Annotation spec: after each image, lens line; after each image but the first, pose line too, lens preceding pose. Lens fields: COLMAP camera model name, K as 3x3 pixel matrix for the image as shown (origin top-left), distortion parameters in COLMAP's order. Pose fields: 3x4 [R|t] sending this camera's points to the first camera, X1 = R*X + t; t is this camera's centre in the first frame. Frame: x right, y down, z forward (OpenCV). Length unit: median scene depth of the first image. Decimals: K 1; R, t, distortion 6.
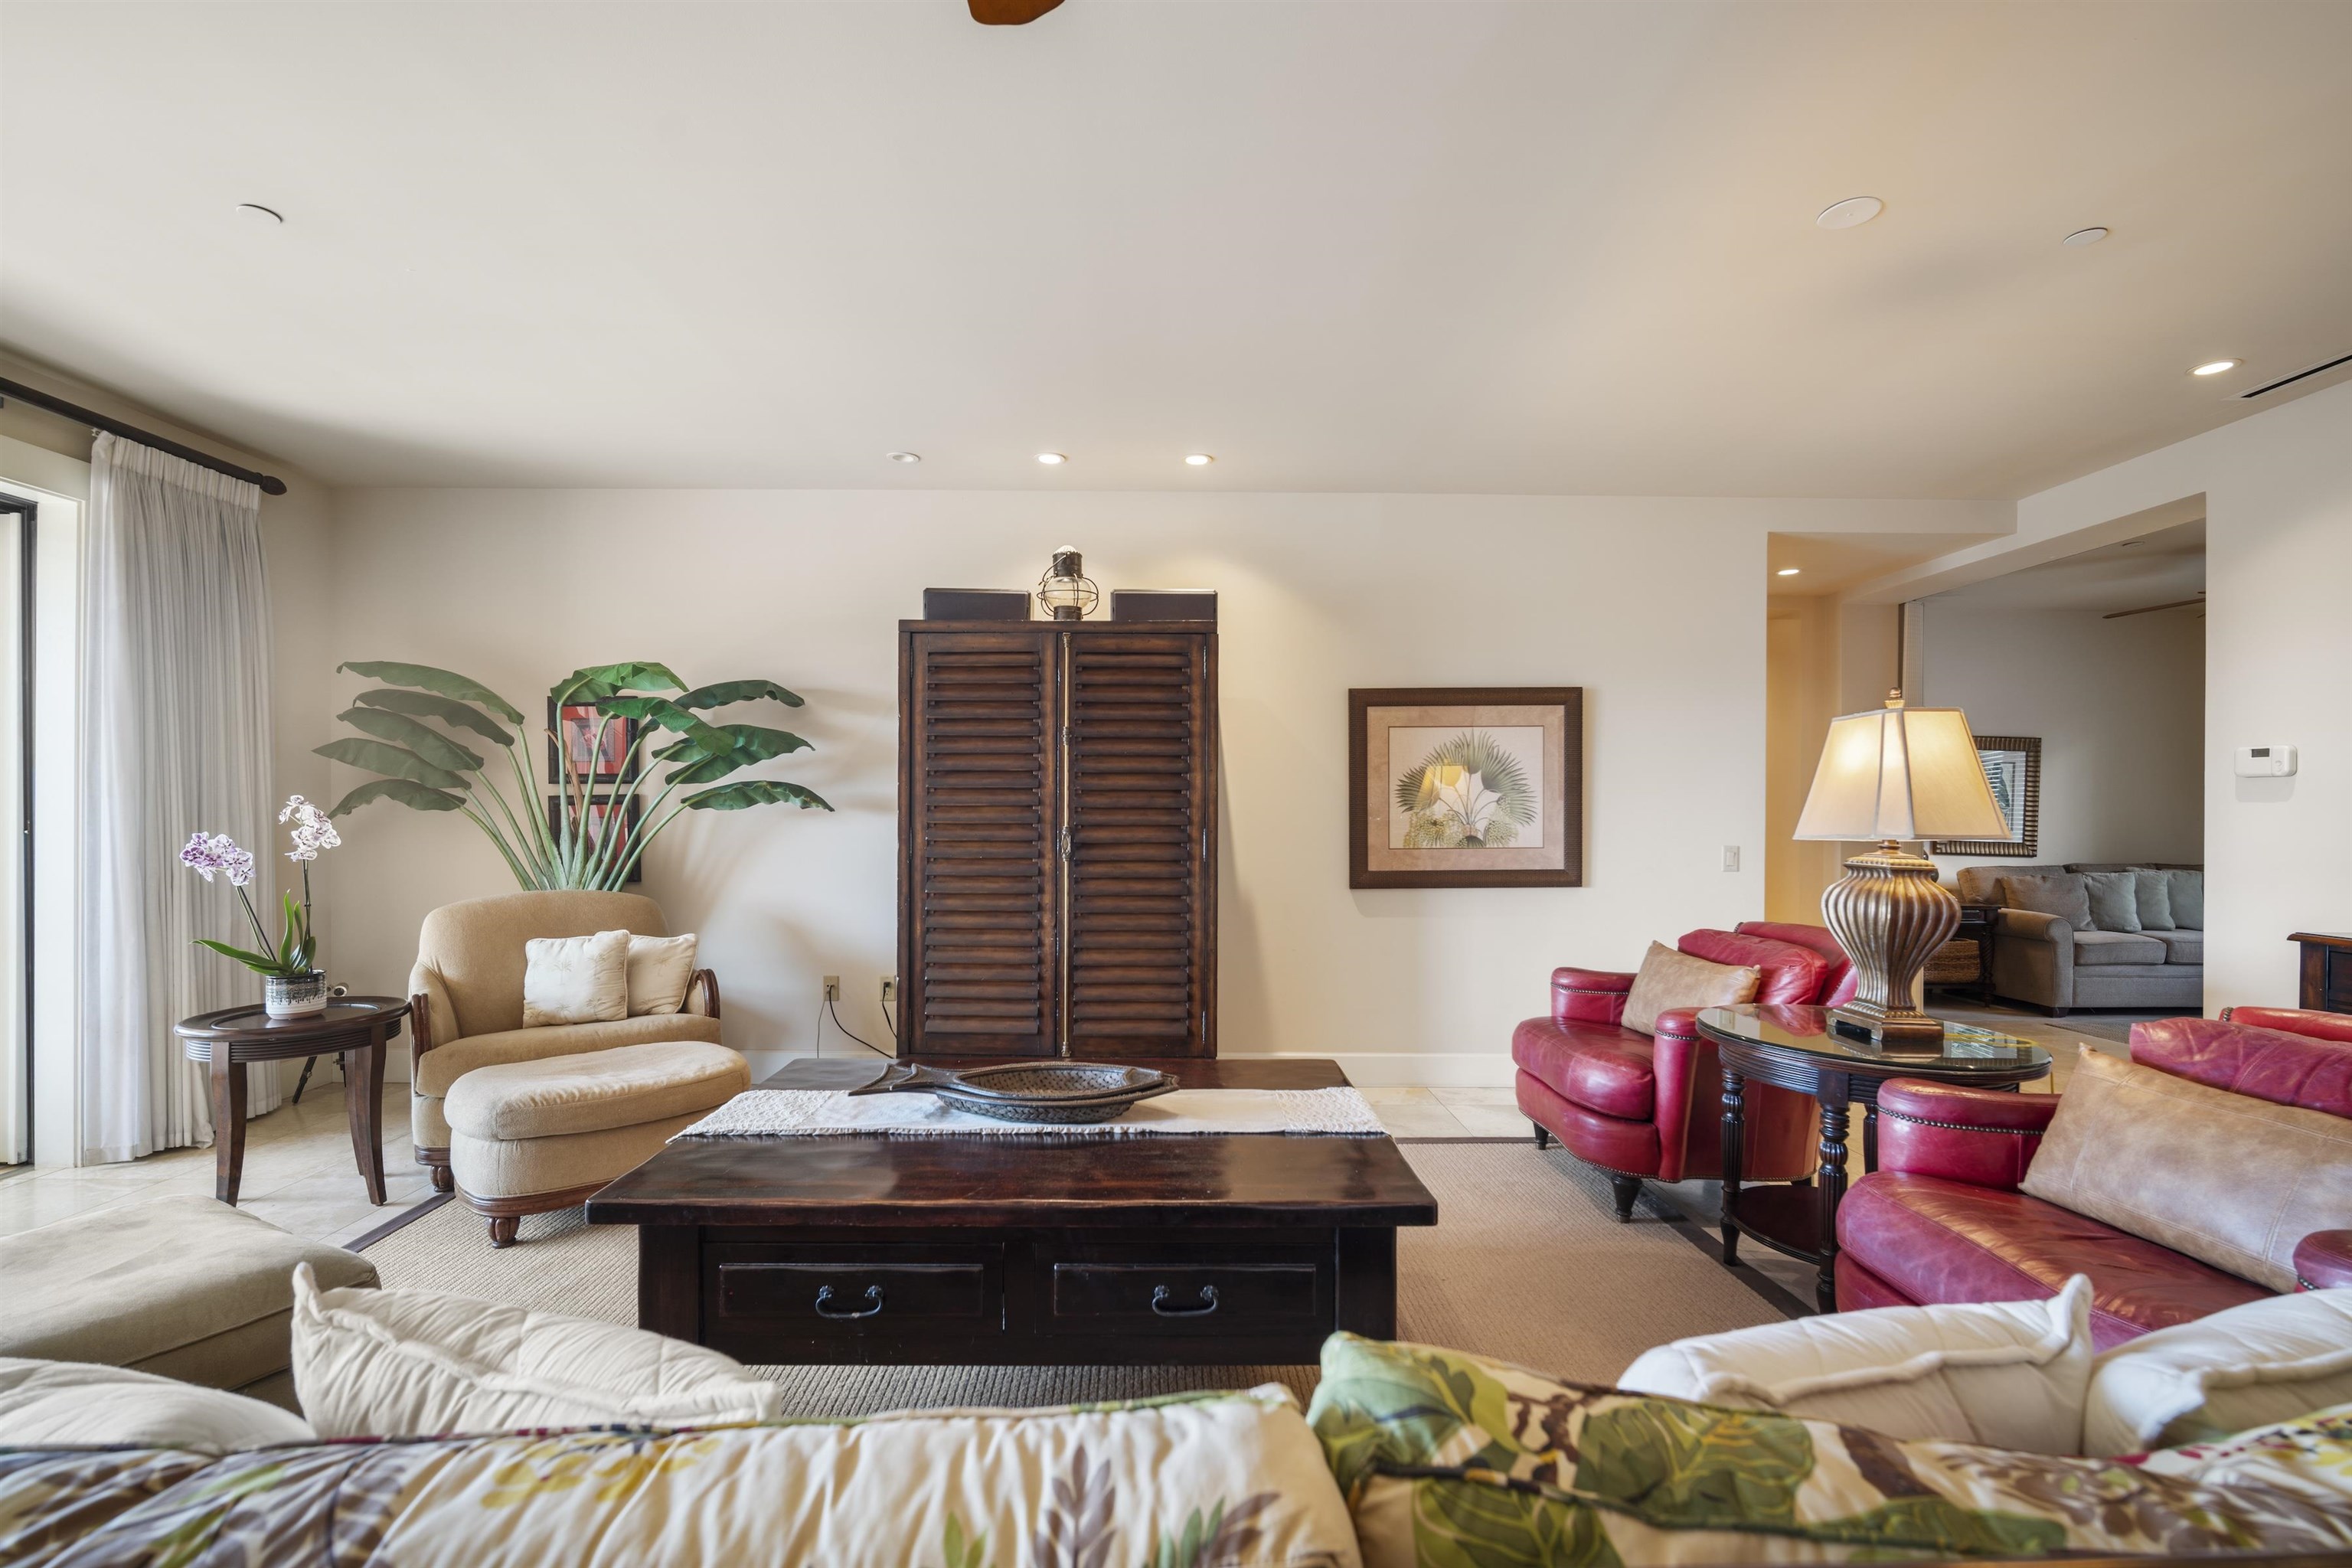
lens RADIAL K [[1020.1, 0, 1151.0], [0, 1020.1, 831.5], [0, 0, 1]] dist [-0.011989, 0.003559]
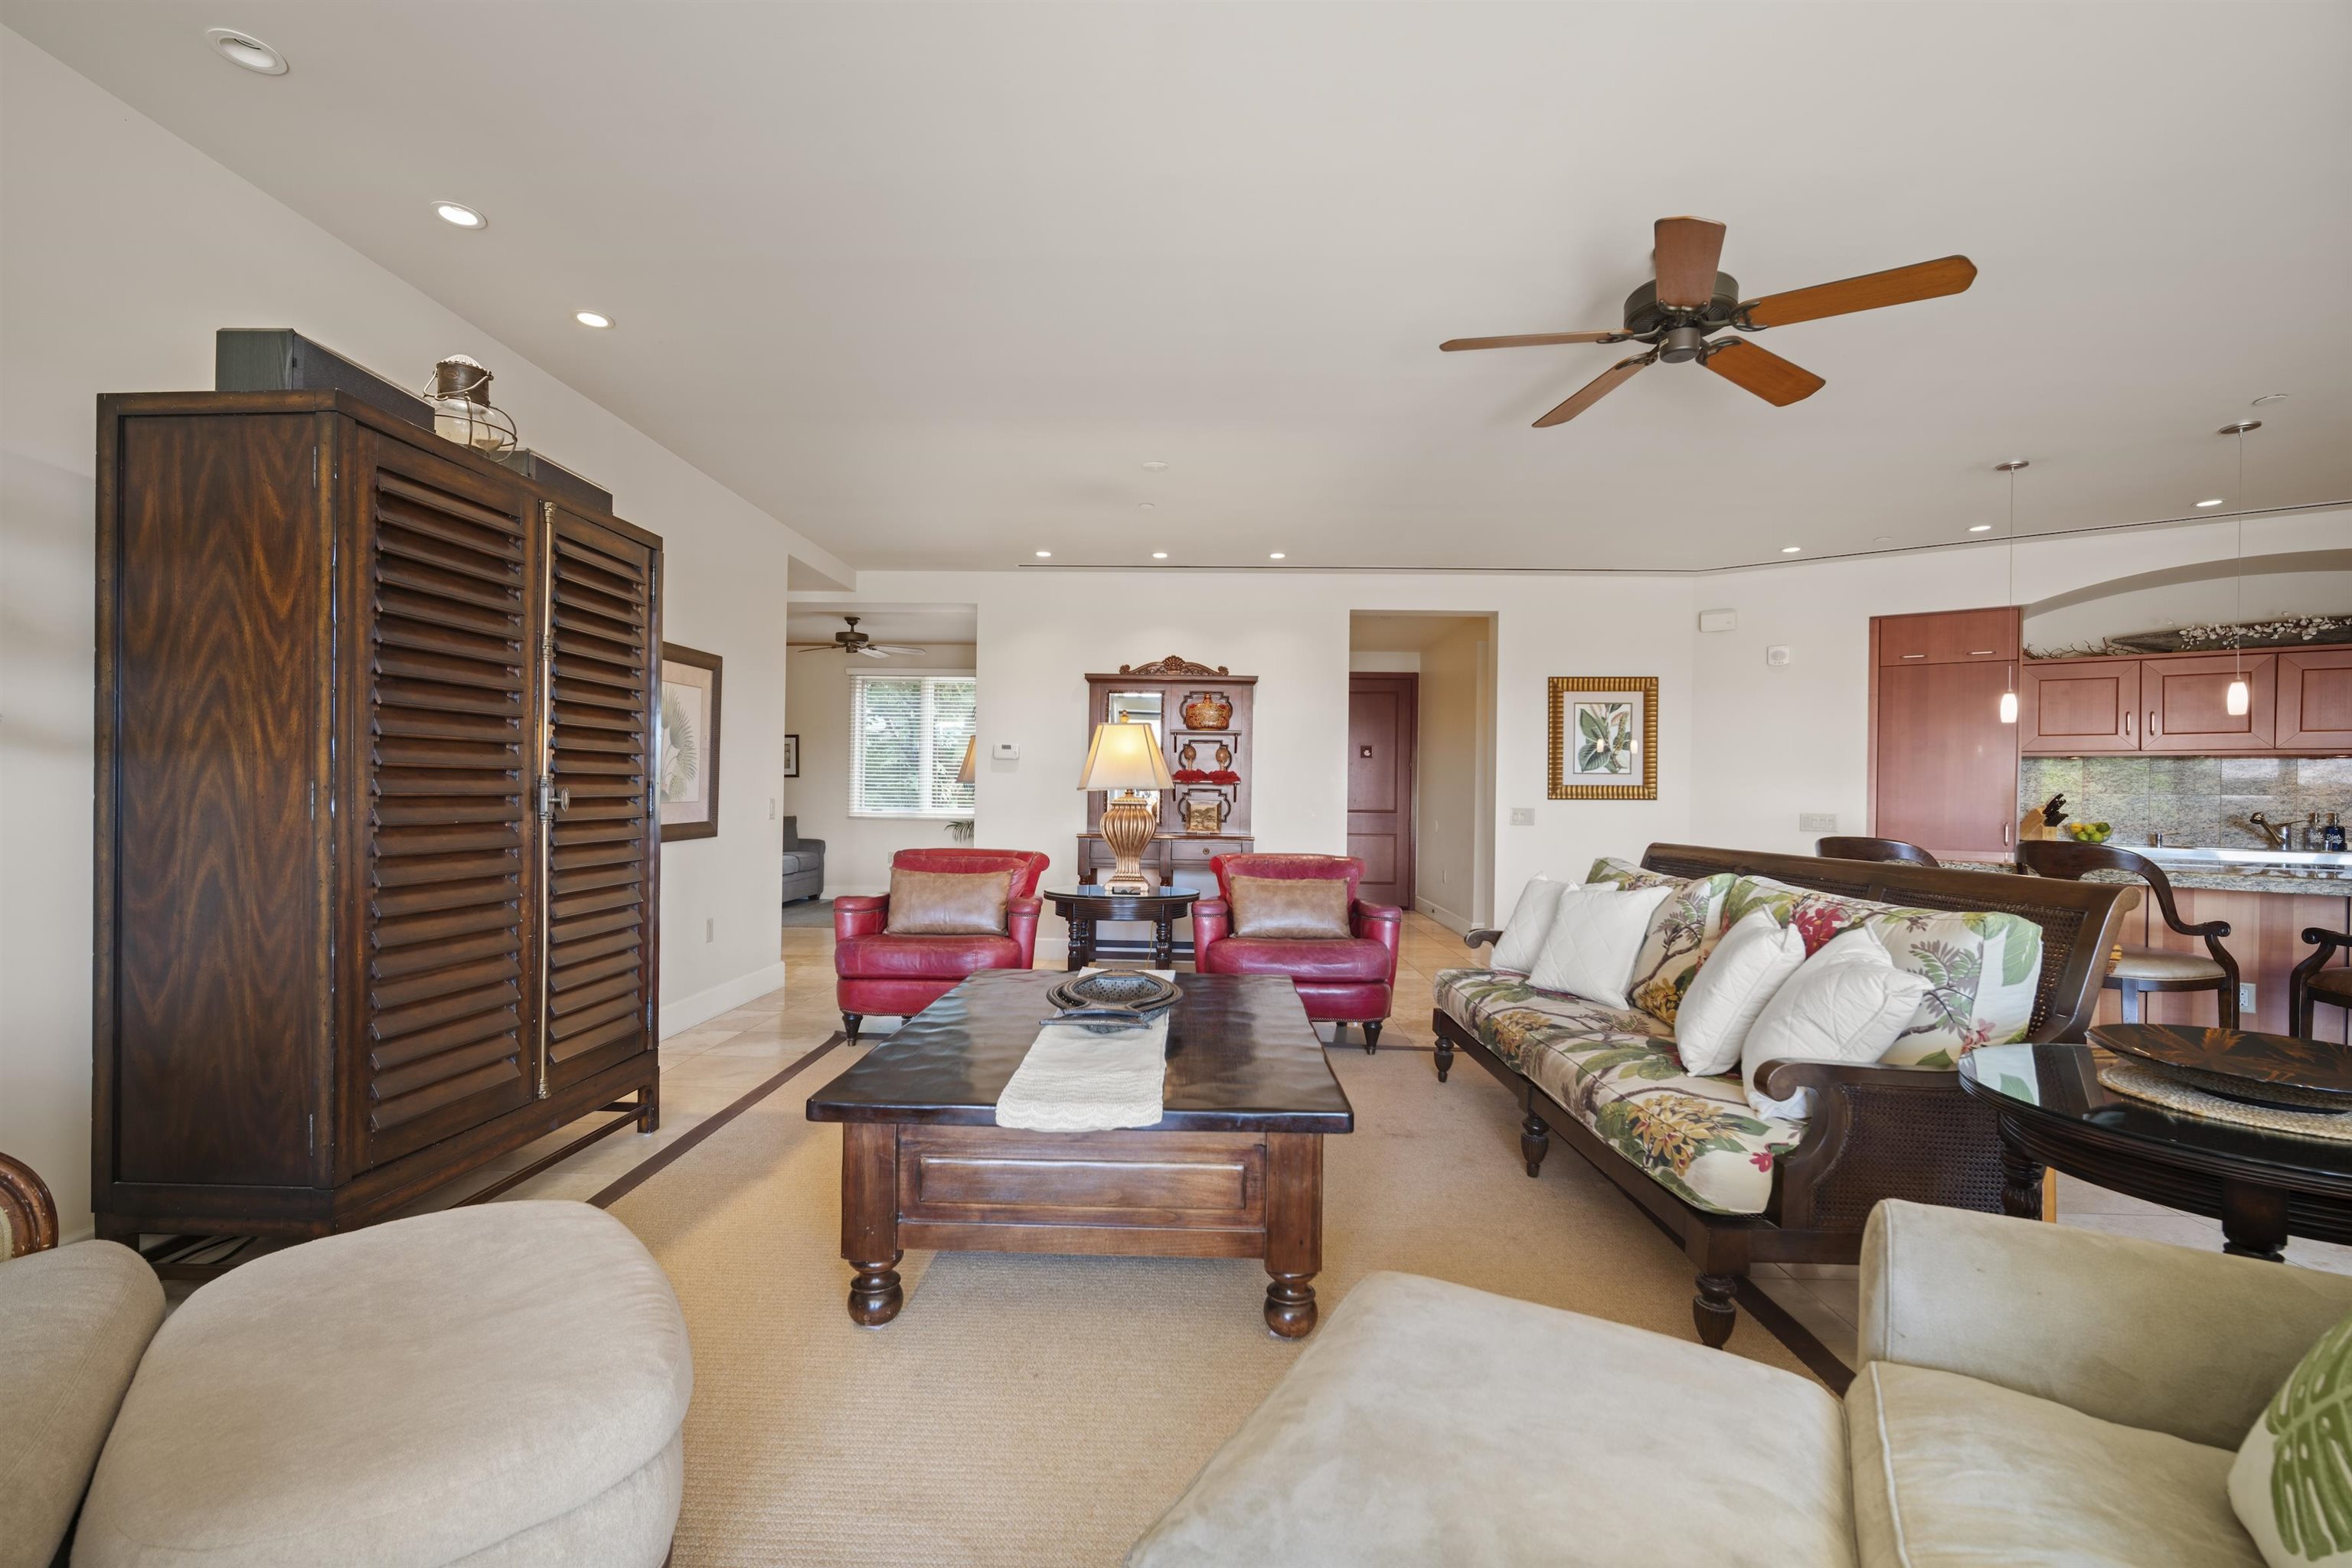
lens RADIAL K [[1020.1, 0, 1186.0], [0, 1020.1, 792.2], [0, 0, 1]] dist [-0.011989, 0.003559]
pose [[0.033322, -0.001304, 0.999444, -0.766349], [0.002649, 0.999996, 0.001217, 0.006907], [-0.999441, 0.002607, 0.033326, 0.523572]]
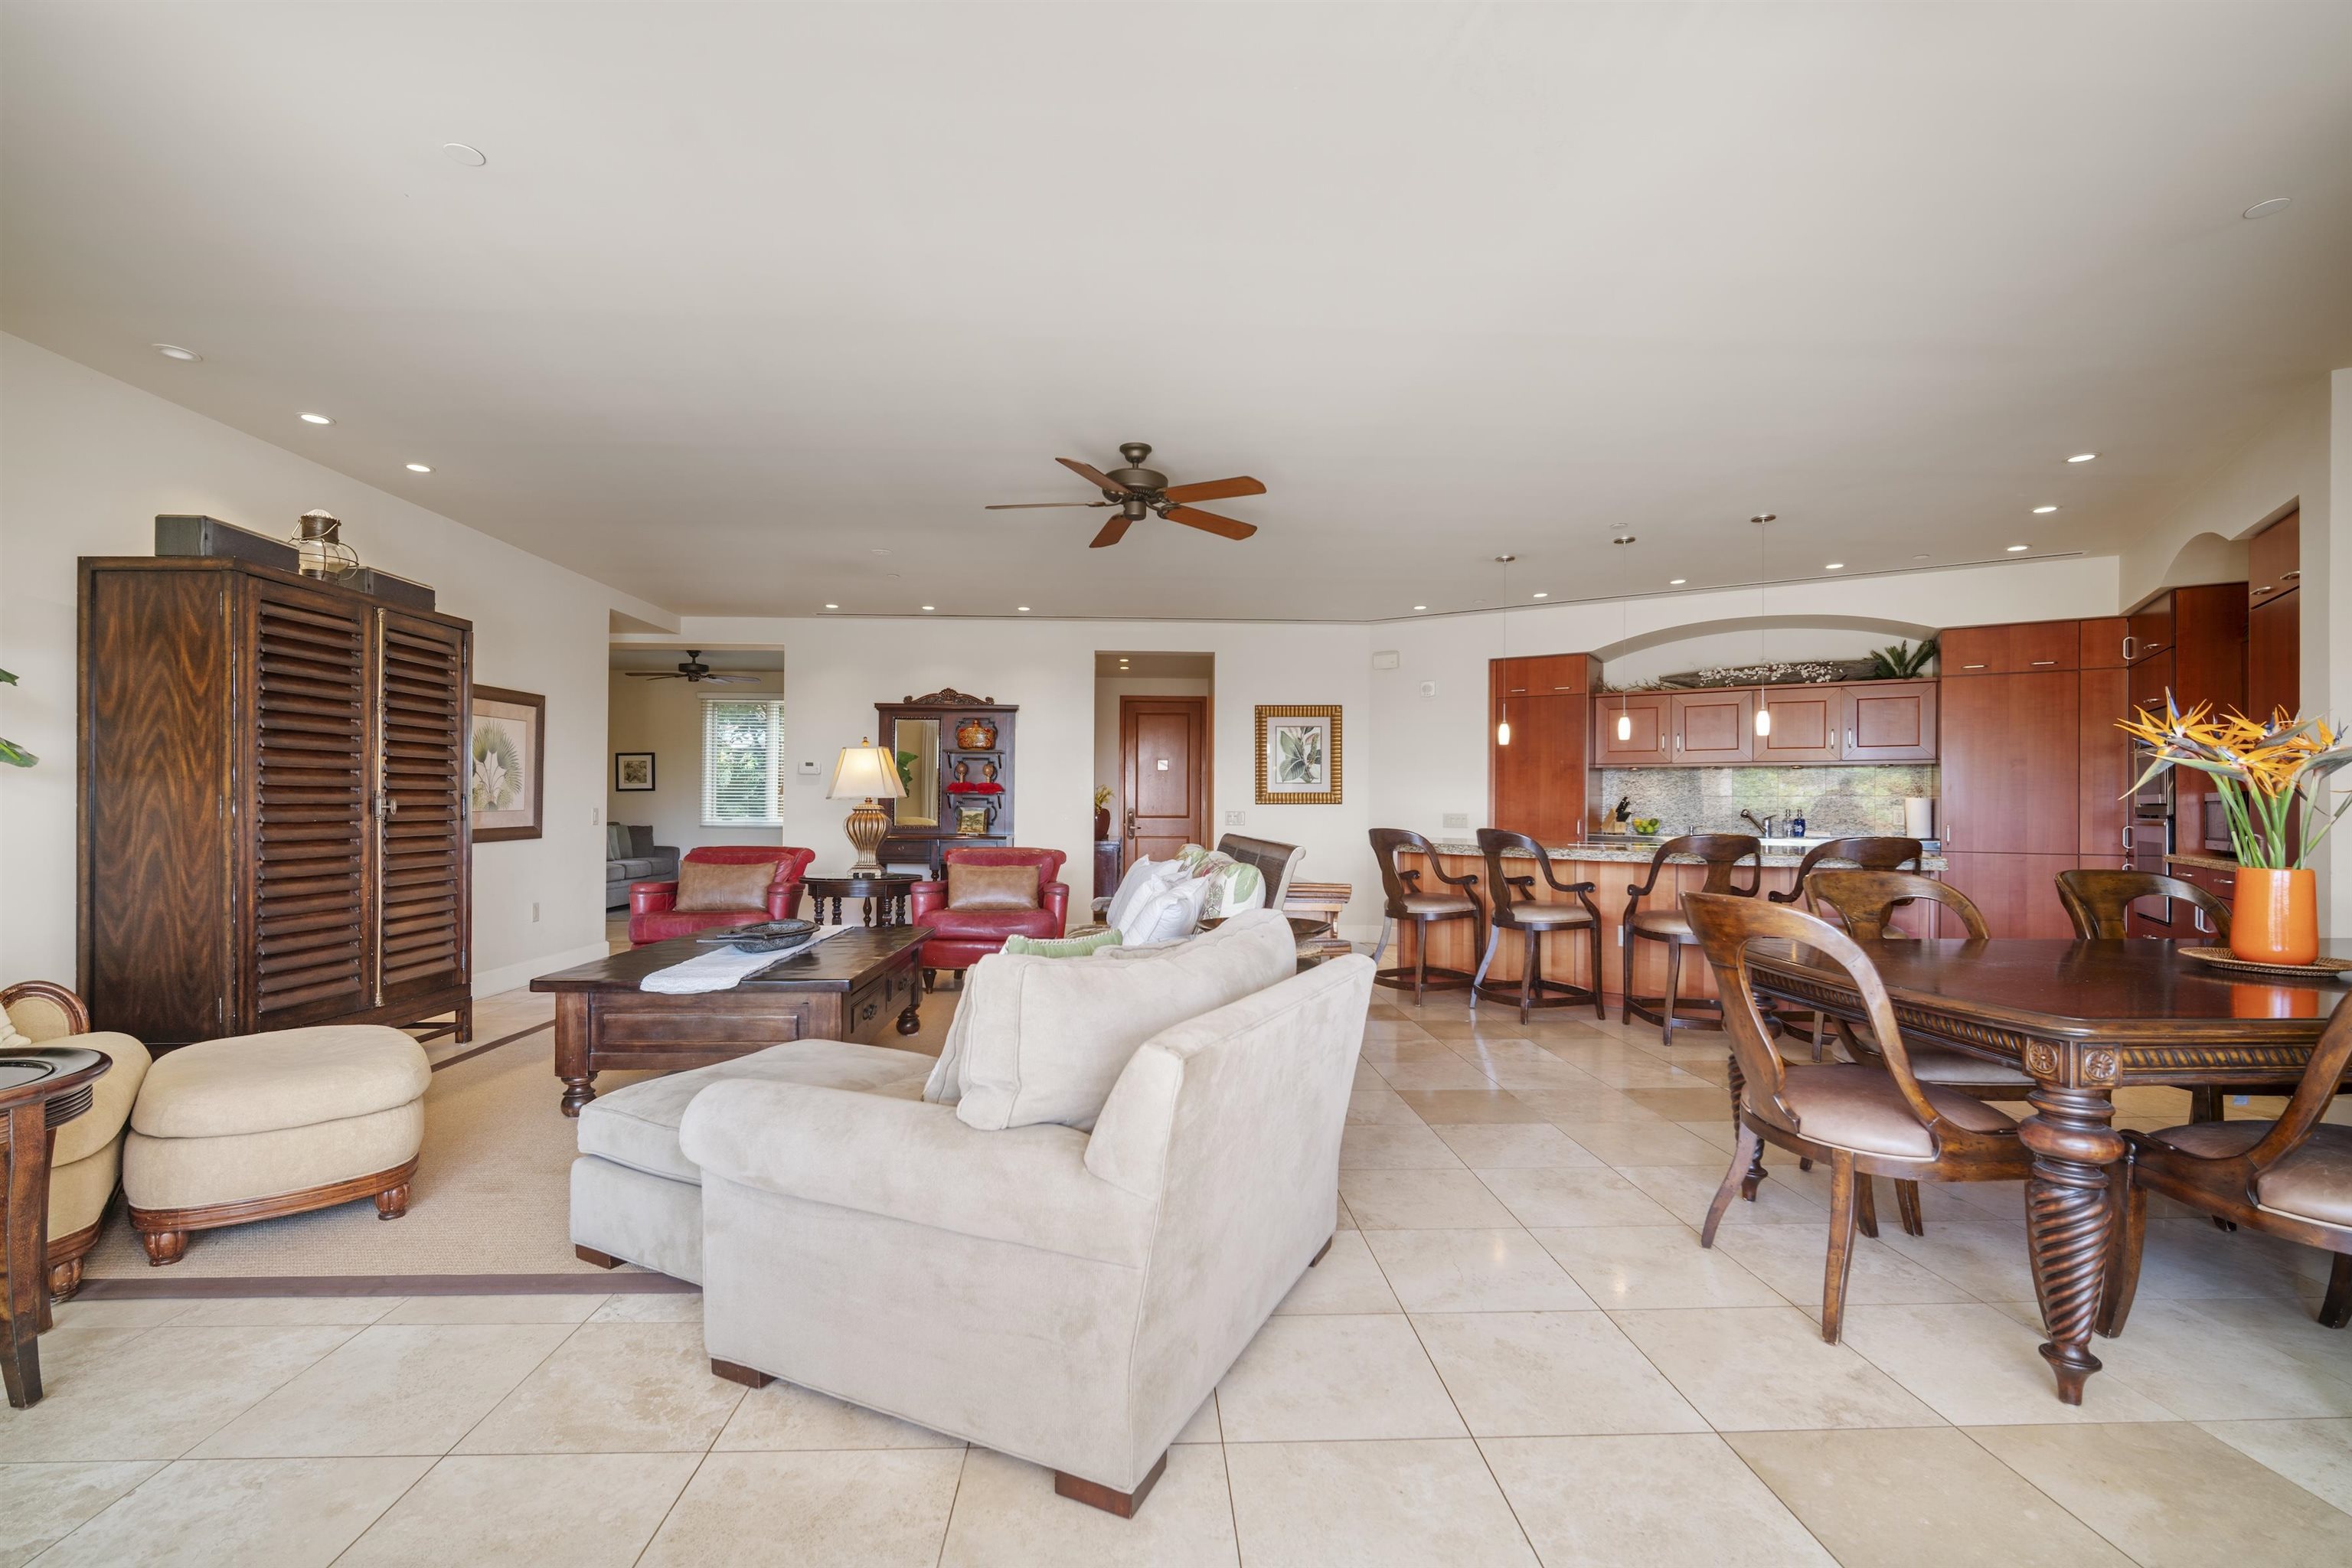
lens RADIAL K [[1020.1, 0, 1181.1], [0, 1020.1, 798.9], [0, 0, 1]] dist [-0.011989, 0.003559]
pose [[-0.037309, 0.002548, 0.999301, -1.156799], [0.010401, 0.999944, -0.002161, 0.014570], [-0.999250, 0.010313, -0.037333, 0.201432]]
